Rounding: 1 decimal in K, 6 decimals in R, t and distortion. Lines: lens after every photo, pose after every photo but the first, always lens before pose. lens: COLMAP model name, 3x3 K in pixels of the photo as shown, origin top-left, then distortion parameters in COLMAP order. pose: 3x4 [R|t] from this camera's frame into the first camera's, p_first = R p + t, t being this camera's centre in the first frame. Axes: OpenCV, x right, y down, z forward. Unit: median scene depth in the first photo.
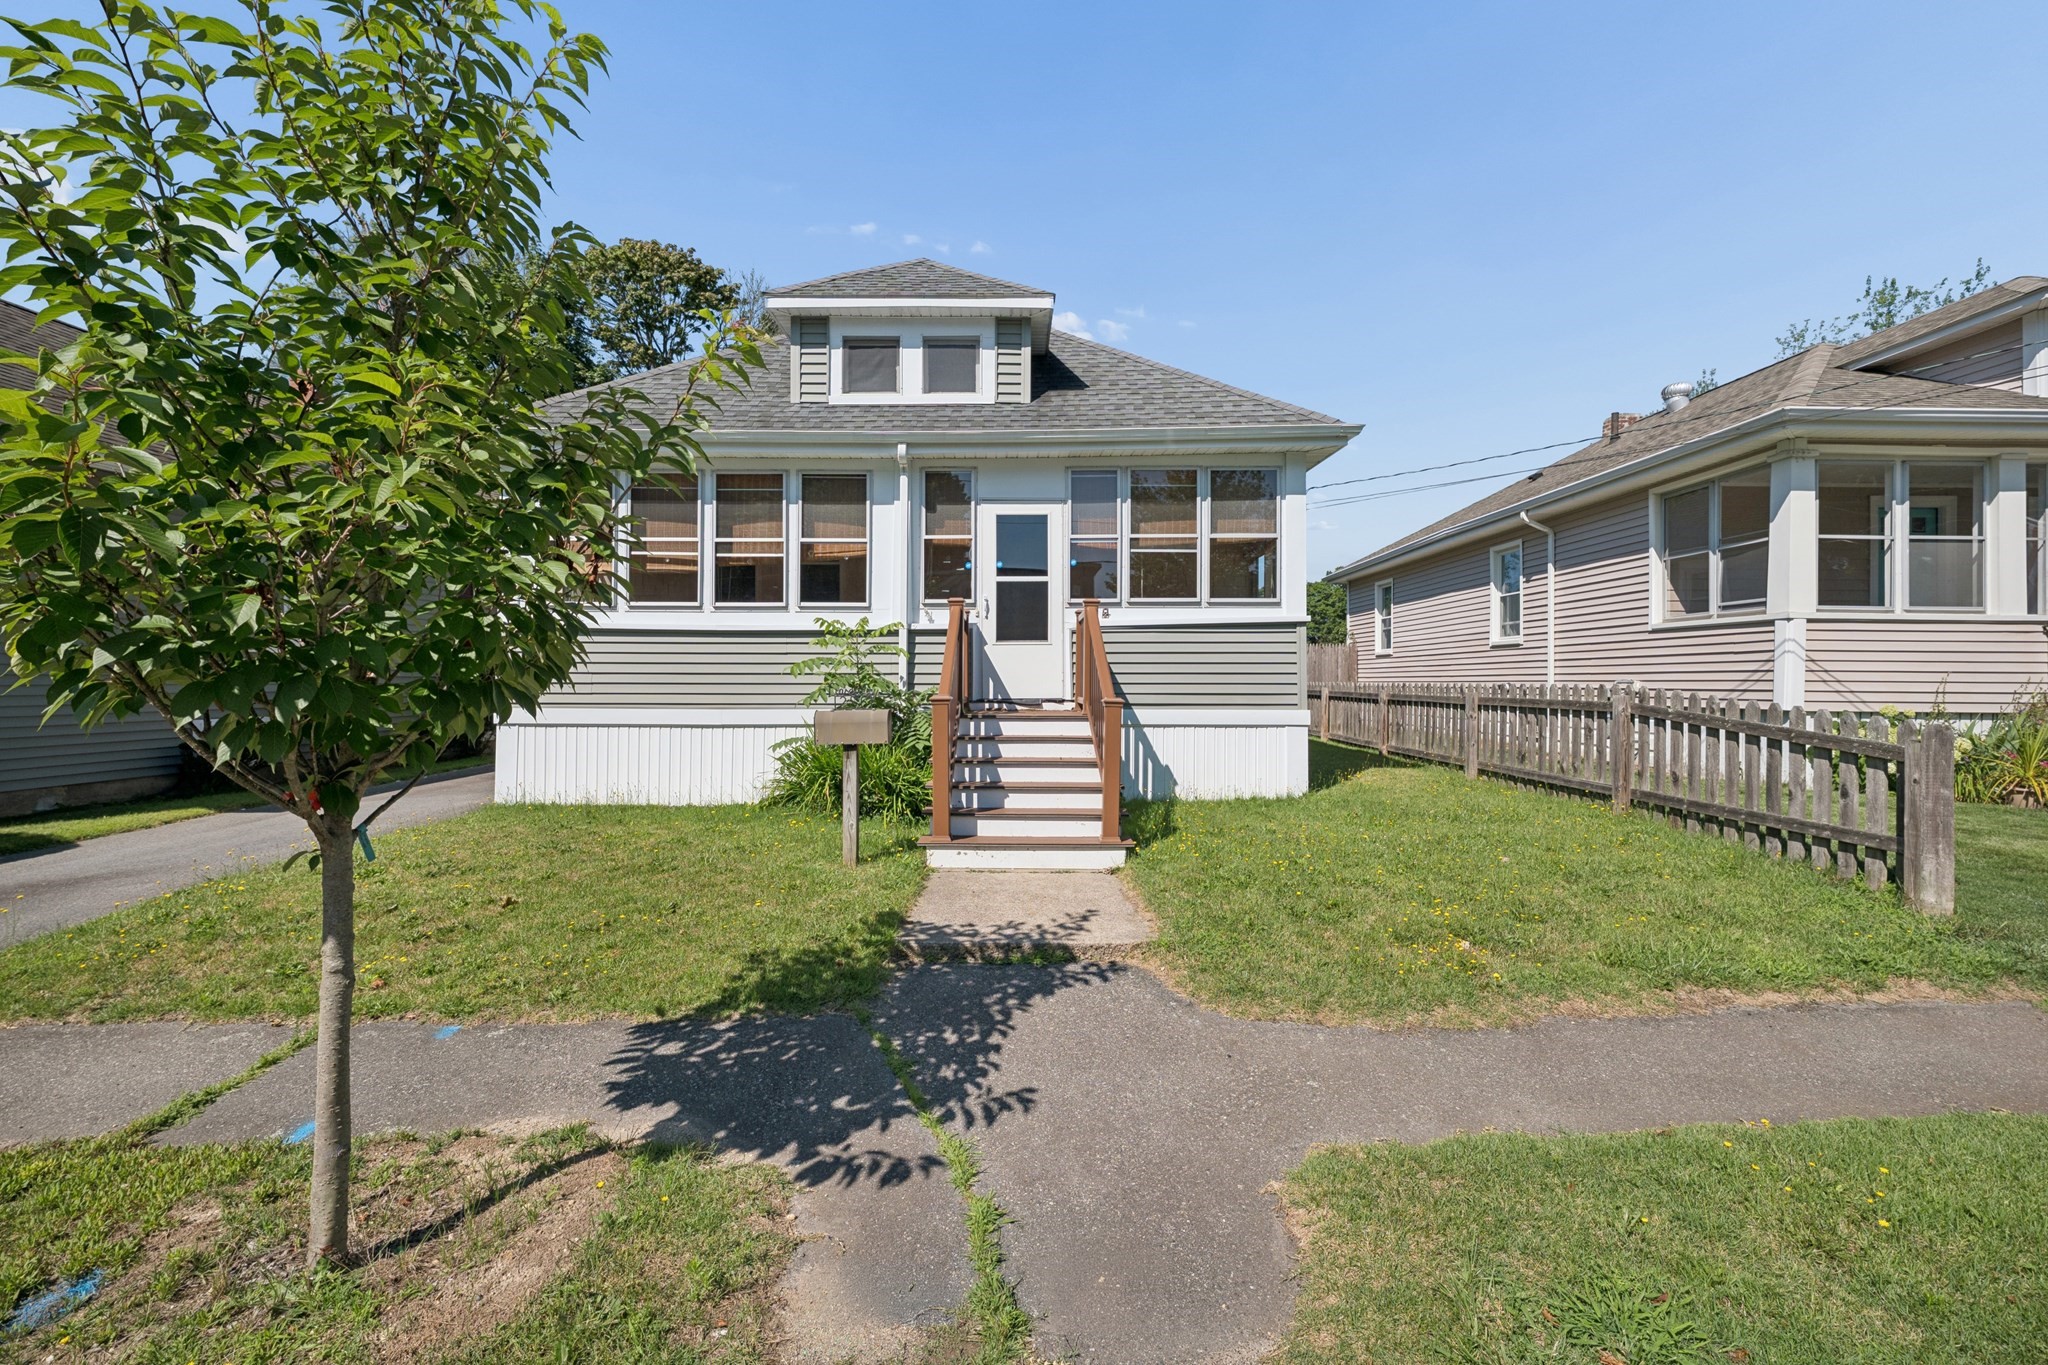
lens RADIAL K [[841.5, 0, 1014.1], [0, 841.5, 684.8], [0, 0, 1]] dist [0.001868, 0.000091]
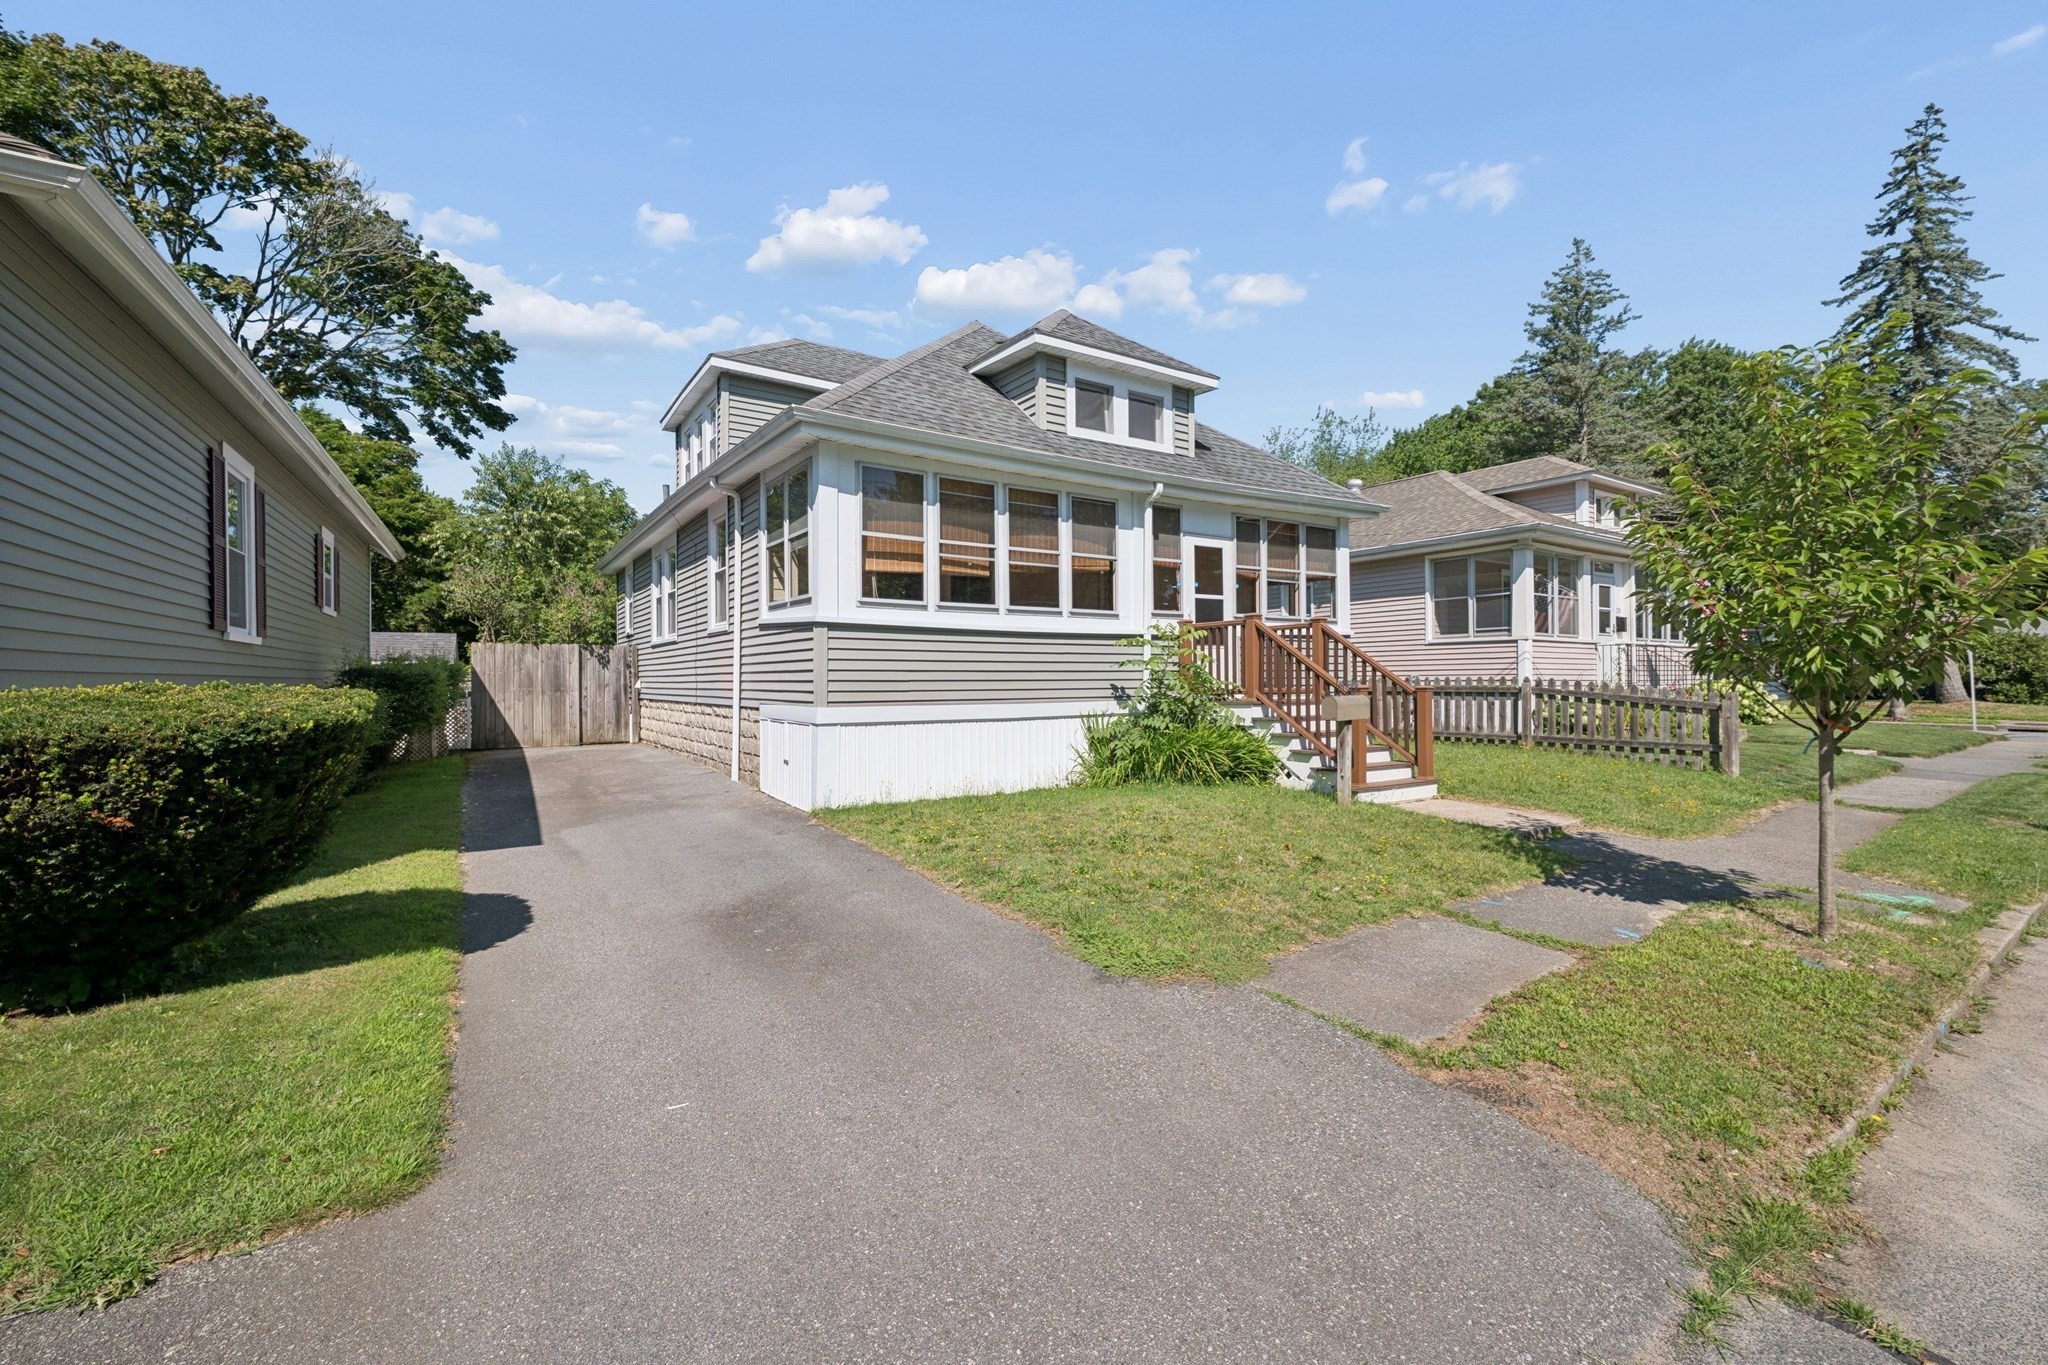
lens RADIAL K [[849.8, 0, 1020.9], [0, 849.8, 664.9], [0, 0, 1]] dist [0.001192, 0.000126]
pose [[0.843341, 0.003356, 0.537369, -0.920565], [0.006990, 0.999827, -0.017215, -0.002741], [-0.537334, 0.018274, 0.843172, 0.071161]]
